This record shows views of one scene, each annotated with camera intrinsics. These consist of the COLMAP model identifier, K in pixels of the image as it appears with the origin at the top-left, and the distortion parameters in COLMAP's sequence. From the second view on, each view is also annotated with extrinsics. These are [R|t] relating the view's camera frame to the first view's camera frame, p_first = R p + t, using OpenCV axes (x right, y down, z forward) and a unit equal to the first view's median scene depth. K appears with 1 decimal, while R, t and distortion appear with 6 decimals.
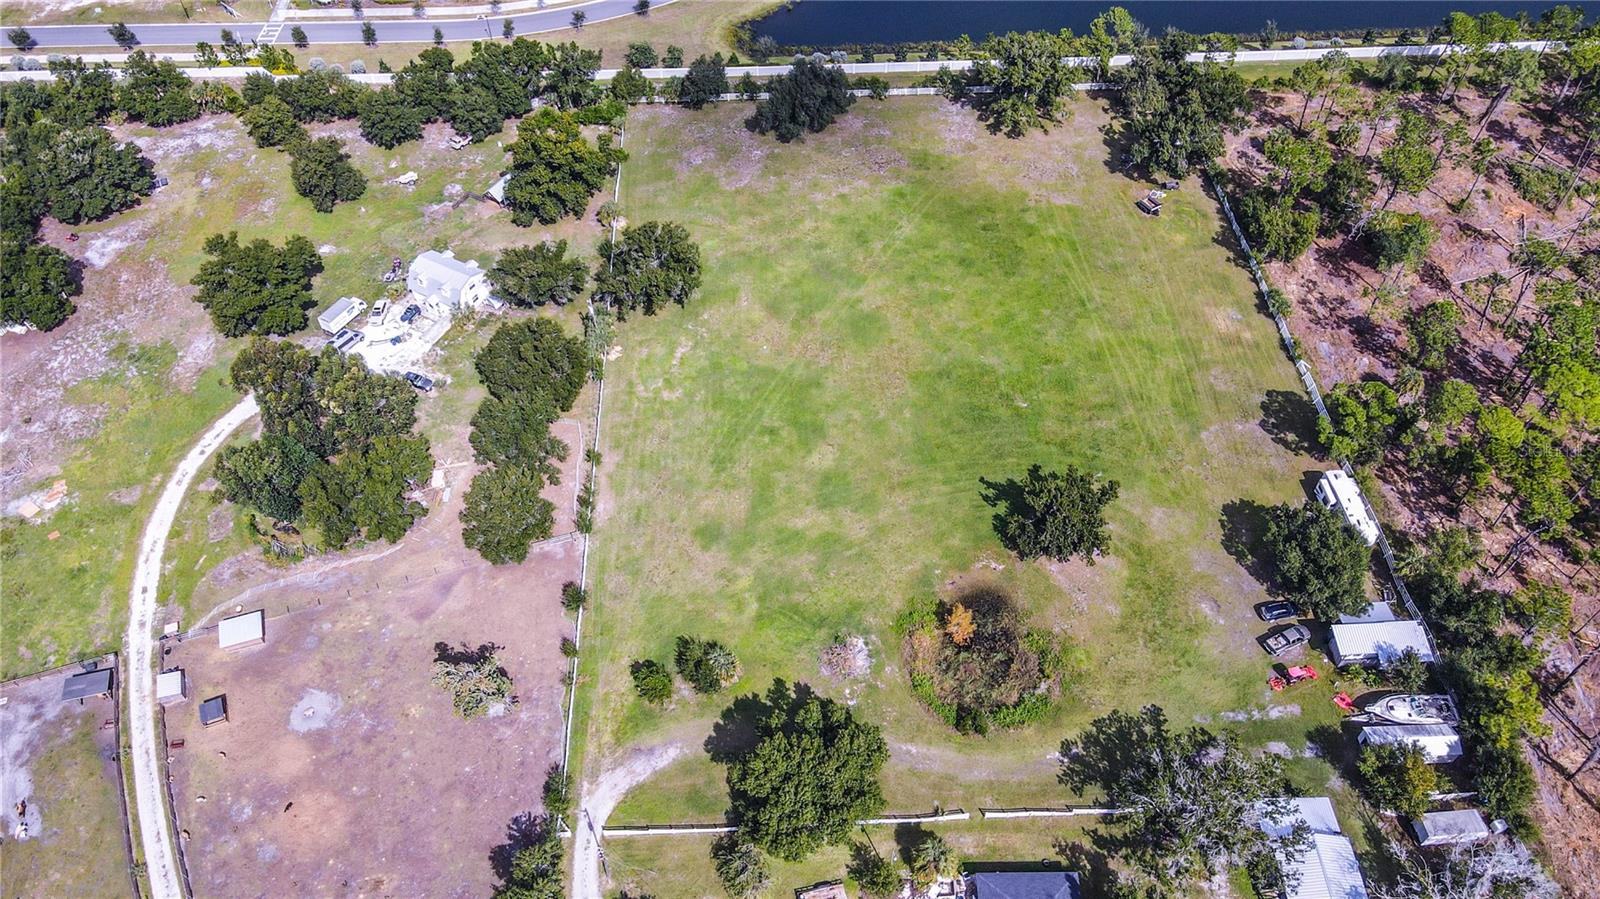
lens RADIAL K [[1185.9, 0, 798.0], [0, 1185.9, 457.1], [0, 0, 1]] dist [-0.001598, 0.031800]
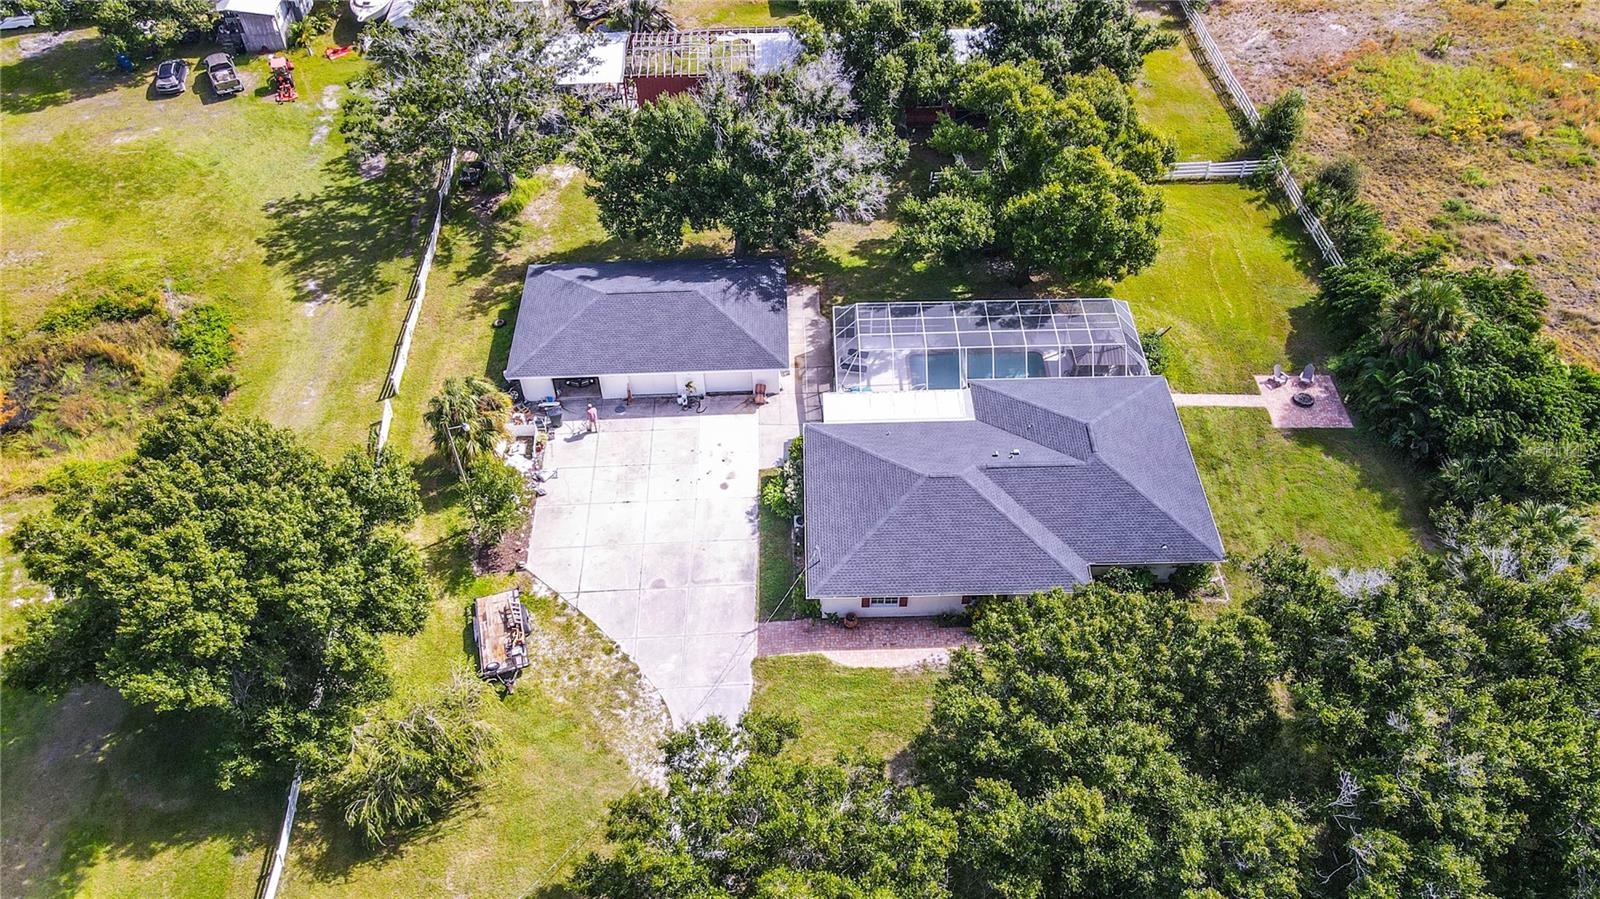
lens RADIAL K [[1185.9, 0, 796.5], [0, 1185.9, 464.0], [0, 0, 1]] dist [-0.001598, 0.031800]
pose [[-0.025870, -0.701479, 0.712221, -0.219759], [0.766118, 0.443767, 0.464902, 0.178743], [-0.642179, 0.557672, 0.525935, 0.533890]]
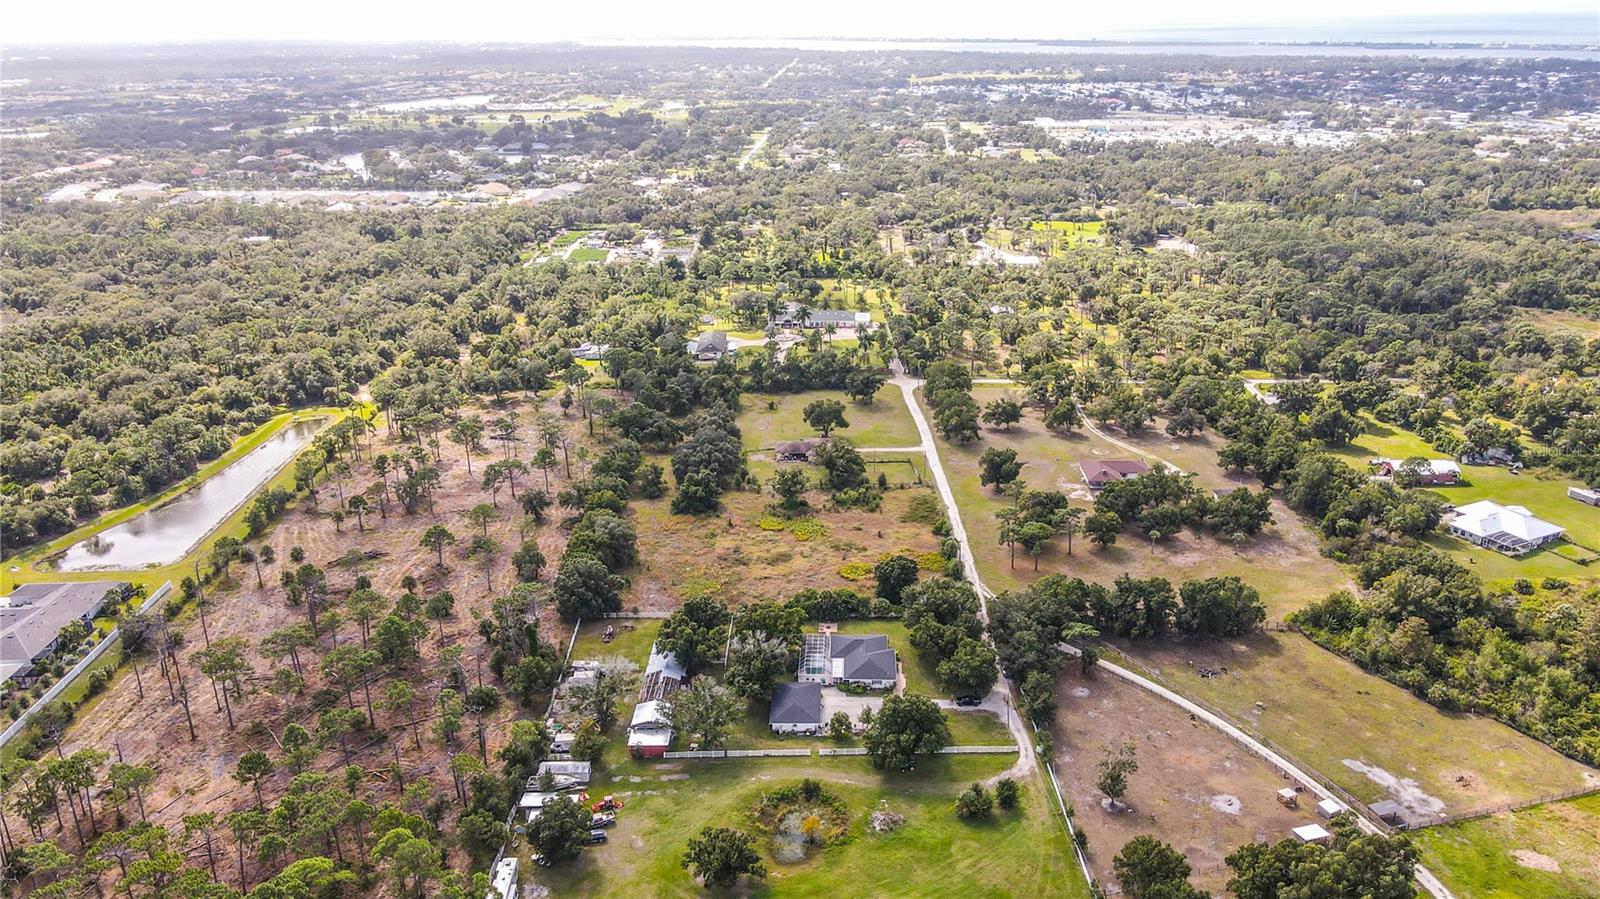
lens RADIAL K [[1185.9, 0, 796.6], [0, 1185.9, 446.8], [0, 0, 1]] dist [-0.001598, 0.031800]
pose [[-0.998578, 0.030893, 0.043450, 0.072287], [0.051665, 0.359715, 0.931631, -1.362441], [0.013152, 0.932551, -0.360800, 1.052550]]
